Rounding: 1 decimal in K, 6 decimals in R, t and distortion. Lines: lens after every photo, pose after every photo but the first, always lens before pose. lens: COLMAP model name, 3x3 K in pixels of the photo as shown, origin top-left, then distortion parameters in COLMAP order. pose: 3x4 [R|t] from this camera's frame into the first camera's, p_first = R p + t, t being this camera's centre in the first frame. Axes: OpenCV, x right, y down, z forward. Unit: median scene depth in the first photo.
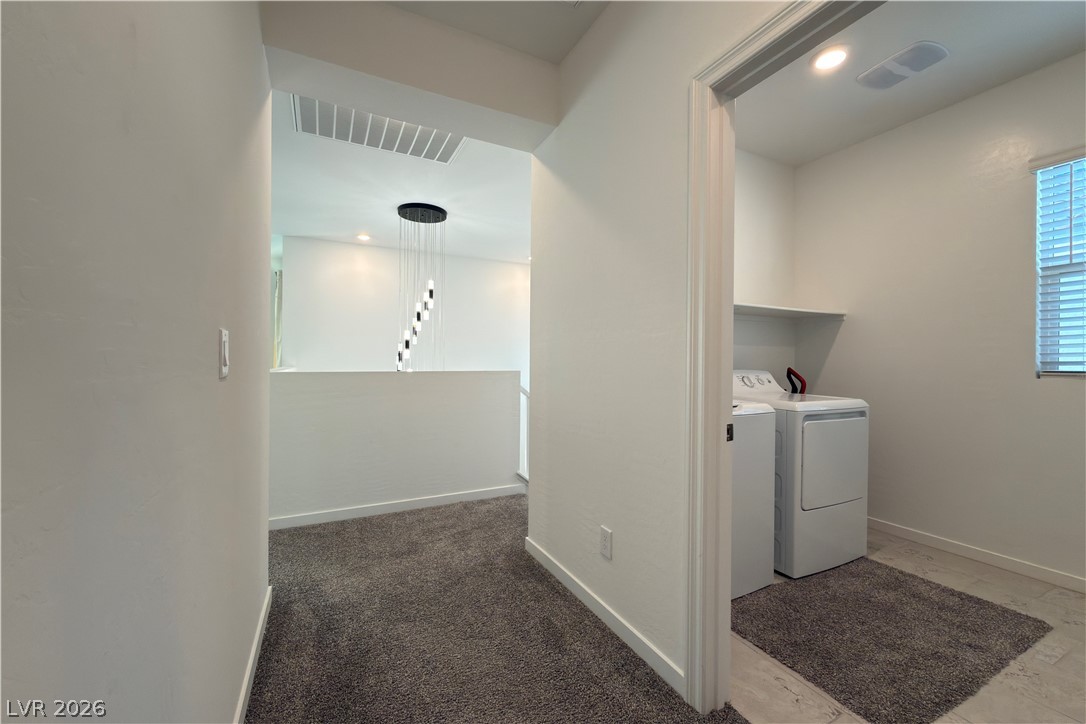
lens RADIAL K [[437.8, 0, 543.8], [0, 437.8, 364.6], [0, 0, 1]] dist [-0.002944, -0.000683]
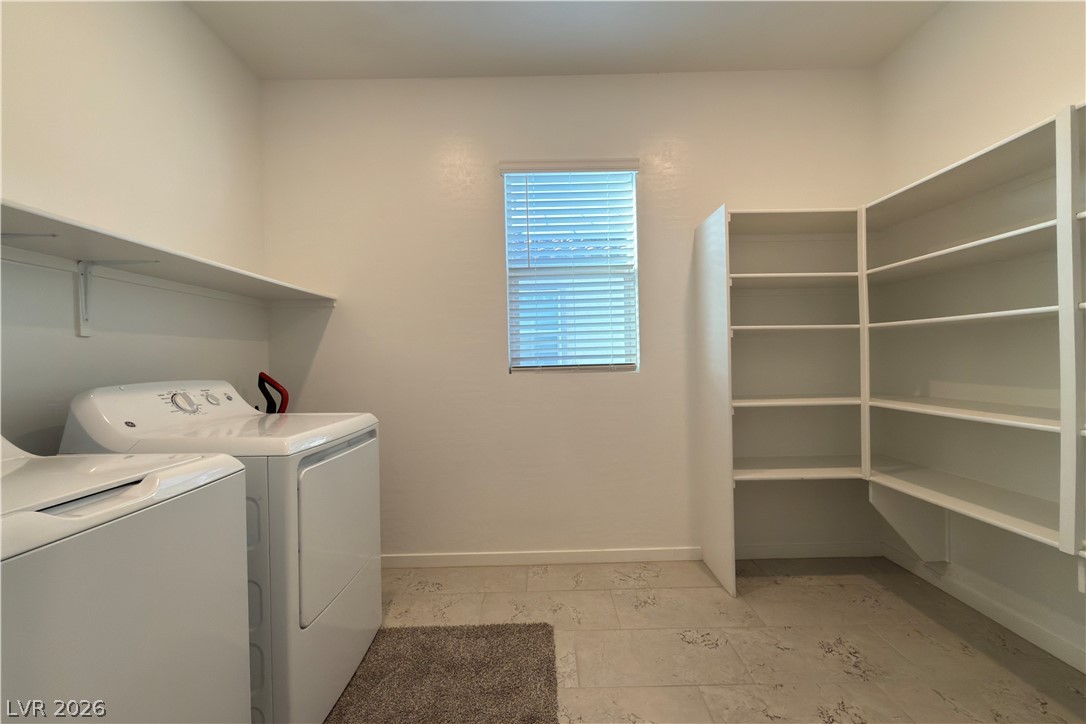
lens RADIAL K [[437.8, 0, 541.6], [0, 437.8, 361.2], [0, 0, 1]] dist [-0.002944, -0.000683]
pose [[0.455285, -0.017711, 0.890170, 0.233718], [0.029754, 0.999546, 0.004670, -0.001024], [-0.889849, 0.024360, 0.455605, 0.452290]]
